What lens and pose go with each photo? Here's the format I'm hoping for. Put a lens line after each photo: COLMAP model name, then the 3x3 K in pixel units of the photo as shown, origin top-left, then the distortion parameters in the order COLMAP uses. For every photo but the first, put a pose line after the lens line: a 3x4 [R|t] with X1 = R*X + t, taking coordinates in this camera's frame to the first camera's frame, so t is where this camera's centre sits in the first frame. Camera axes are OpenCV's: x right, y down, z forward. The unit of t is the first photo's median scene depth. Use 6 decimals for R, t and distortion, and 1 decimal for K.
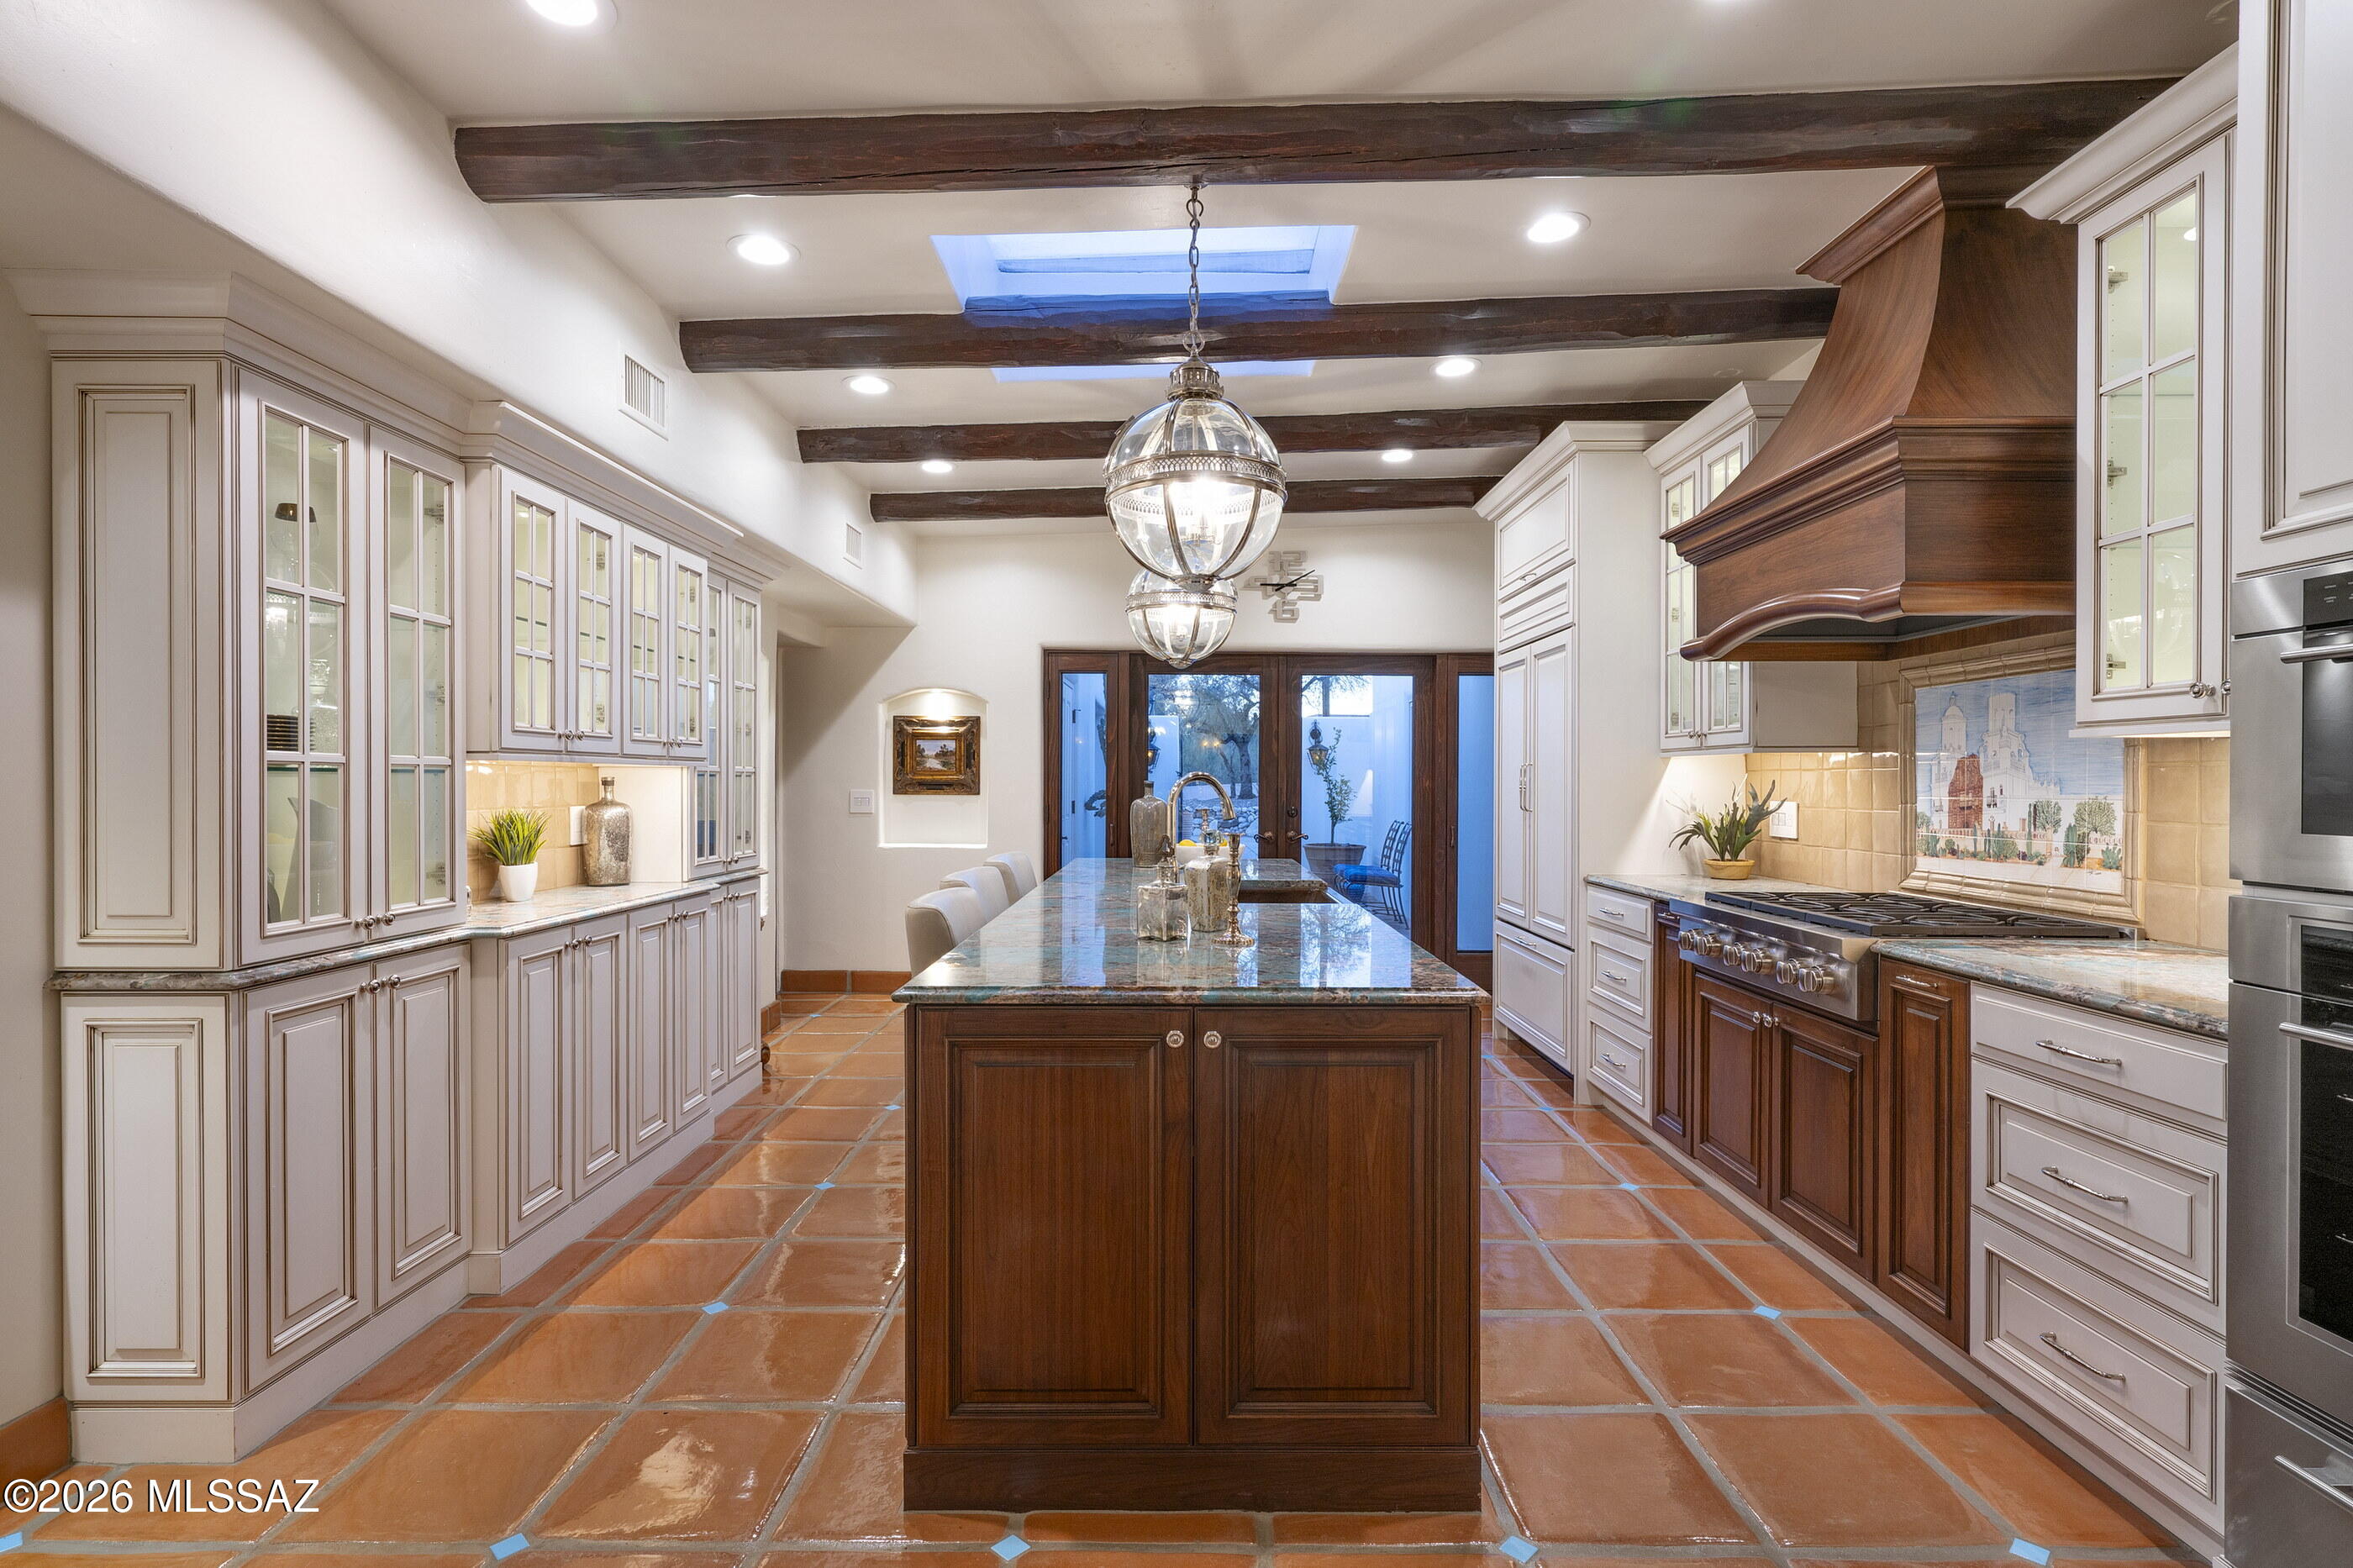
lens RADIAL K [[1147.3, 0, 1176.5], [0, 1147.3, 784.0], [0, 0, 1]] dist [0.000952, 0.000084]
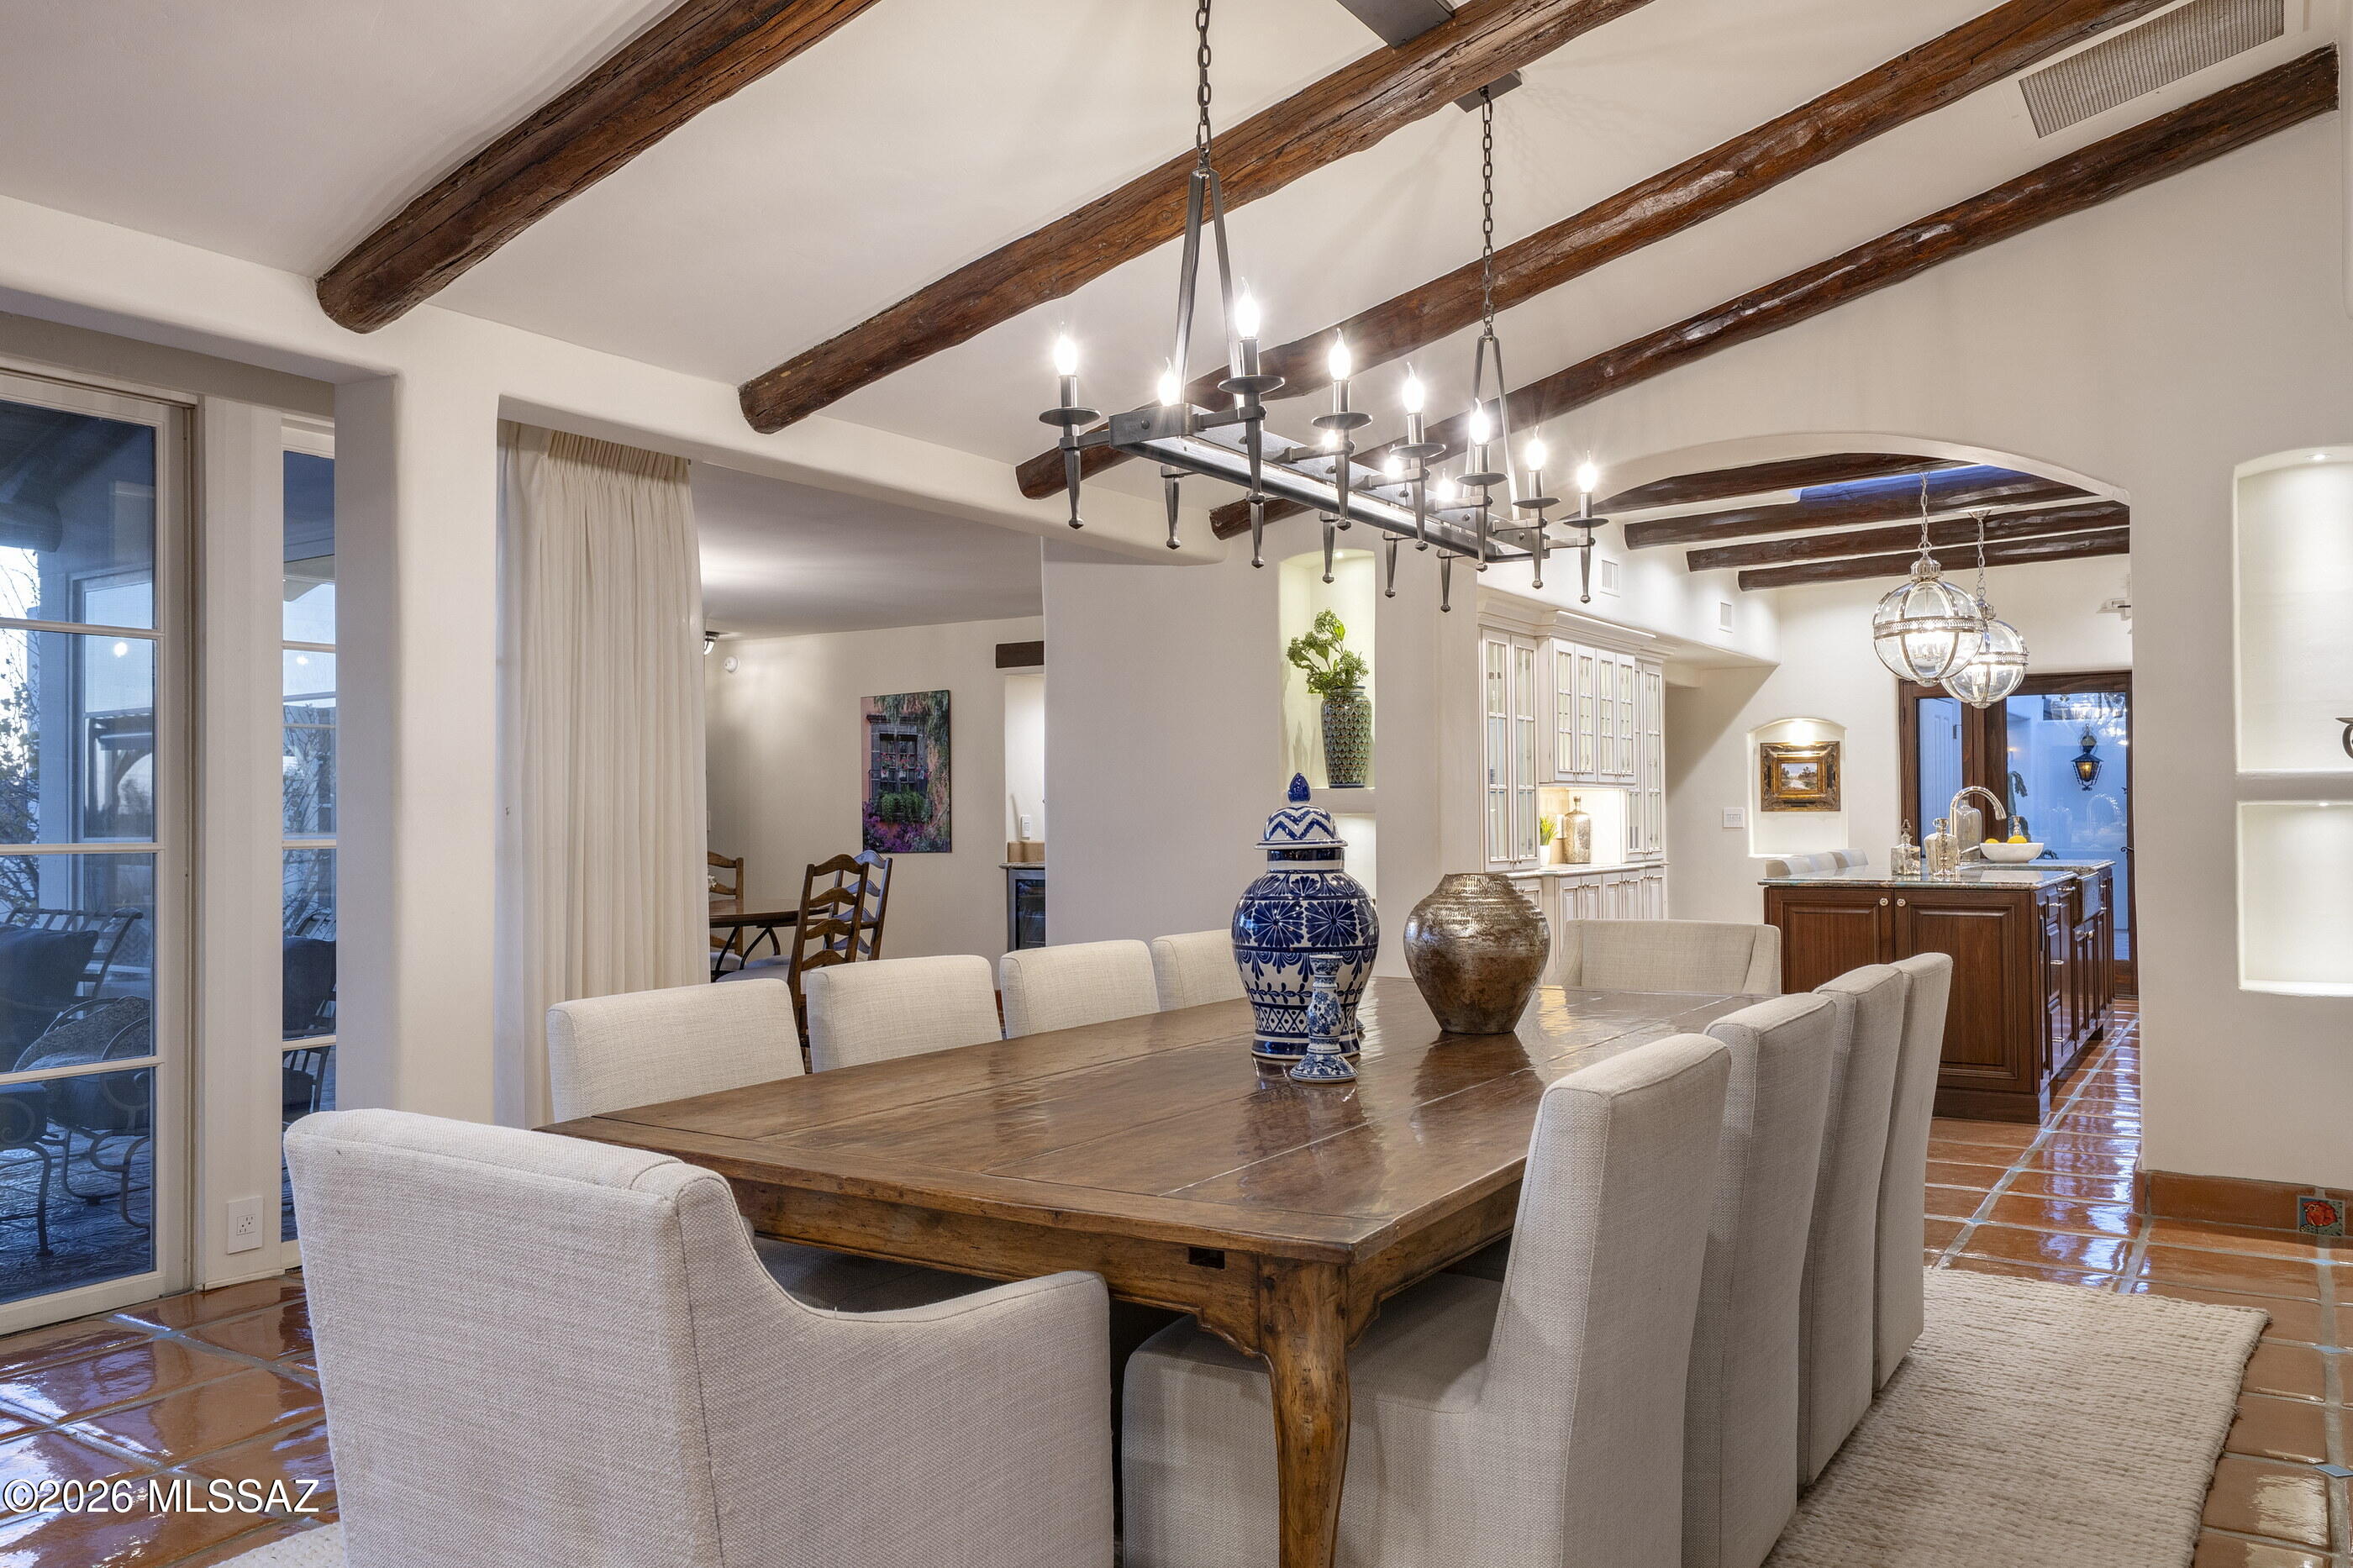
lens RADIAL K [[1691.5, 0, 1176.5], [0, 1691.5, 784.0], [0, 0, 1]] dist [-0.001040, 0.000304]
pose [[0.837559, -0.018220, -0.546043, 0.290261], [0.007779, 0.999740, -0.021428, 0.020475], [0.546291, 0.013700, 0.837483, -1.140953]]
